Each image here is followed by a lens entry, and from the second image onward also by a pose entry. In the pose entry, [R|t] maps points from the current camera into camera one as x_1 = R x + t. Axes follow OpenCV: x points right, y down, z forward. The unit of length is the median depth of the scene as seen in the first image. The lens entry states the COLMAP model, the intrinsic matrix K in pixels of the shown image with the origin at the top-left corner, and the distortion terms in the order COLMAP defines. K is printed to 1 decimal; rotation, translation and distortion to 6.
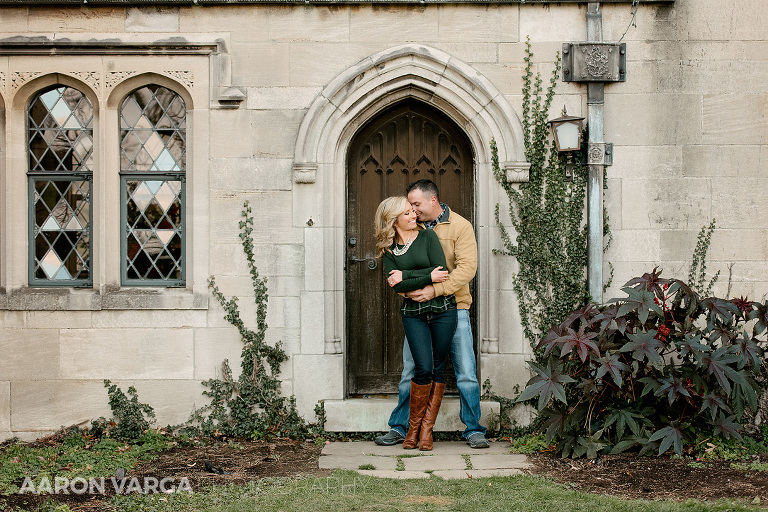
lens RADIAL K [[1619.9, 0, 383.1], [0, 1619.9, 258.0], [0, 0, 1]] dist [0.063202, 0.073117]
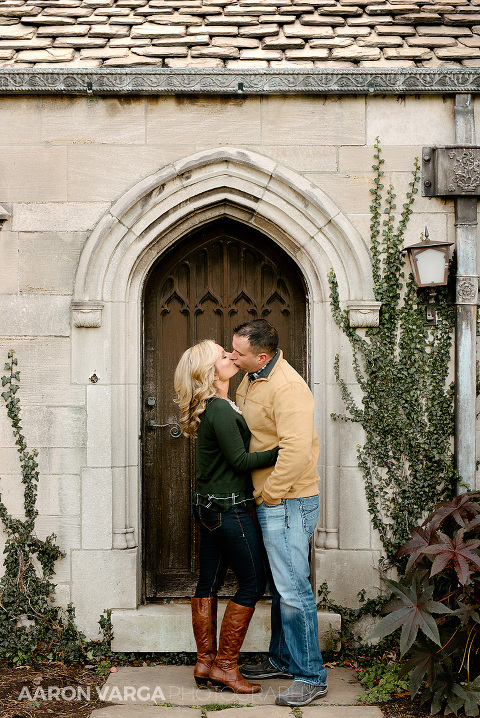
lens RADIAL K [[1514.5, 0, 198.1], [0, 1514.5, 357.4], [0, 0, 1]] dist [0.063202, 0.073117]
pose [[0.999927, 0.003087, -0.011656, 0.012755], [-0.003311, 0.999810, -0.019207, -0.018252], [0.011595, 0.019244, 0.999748, 0.280234]]
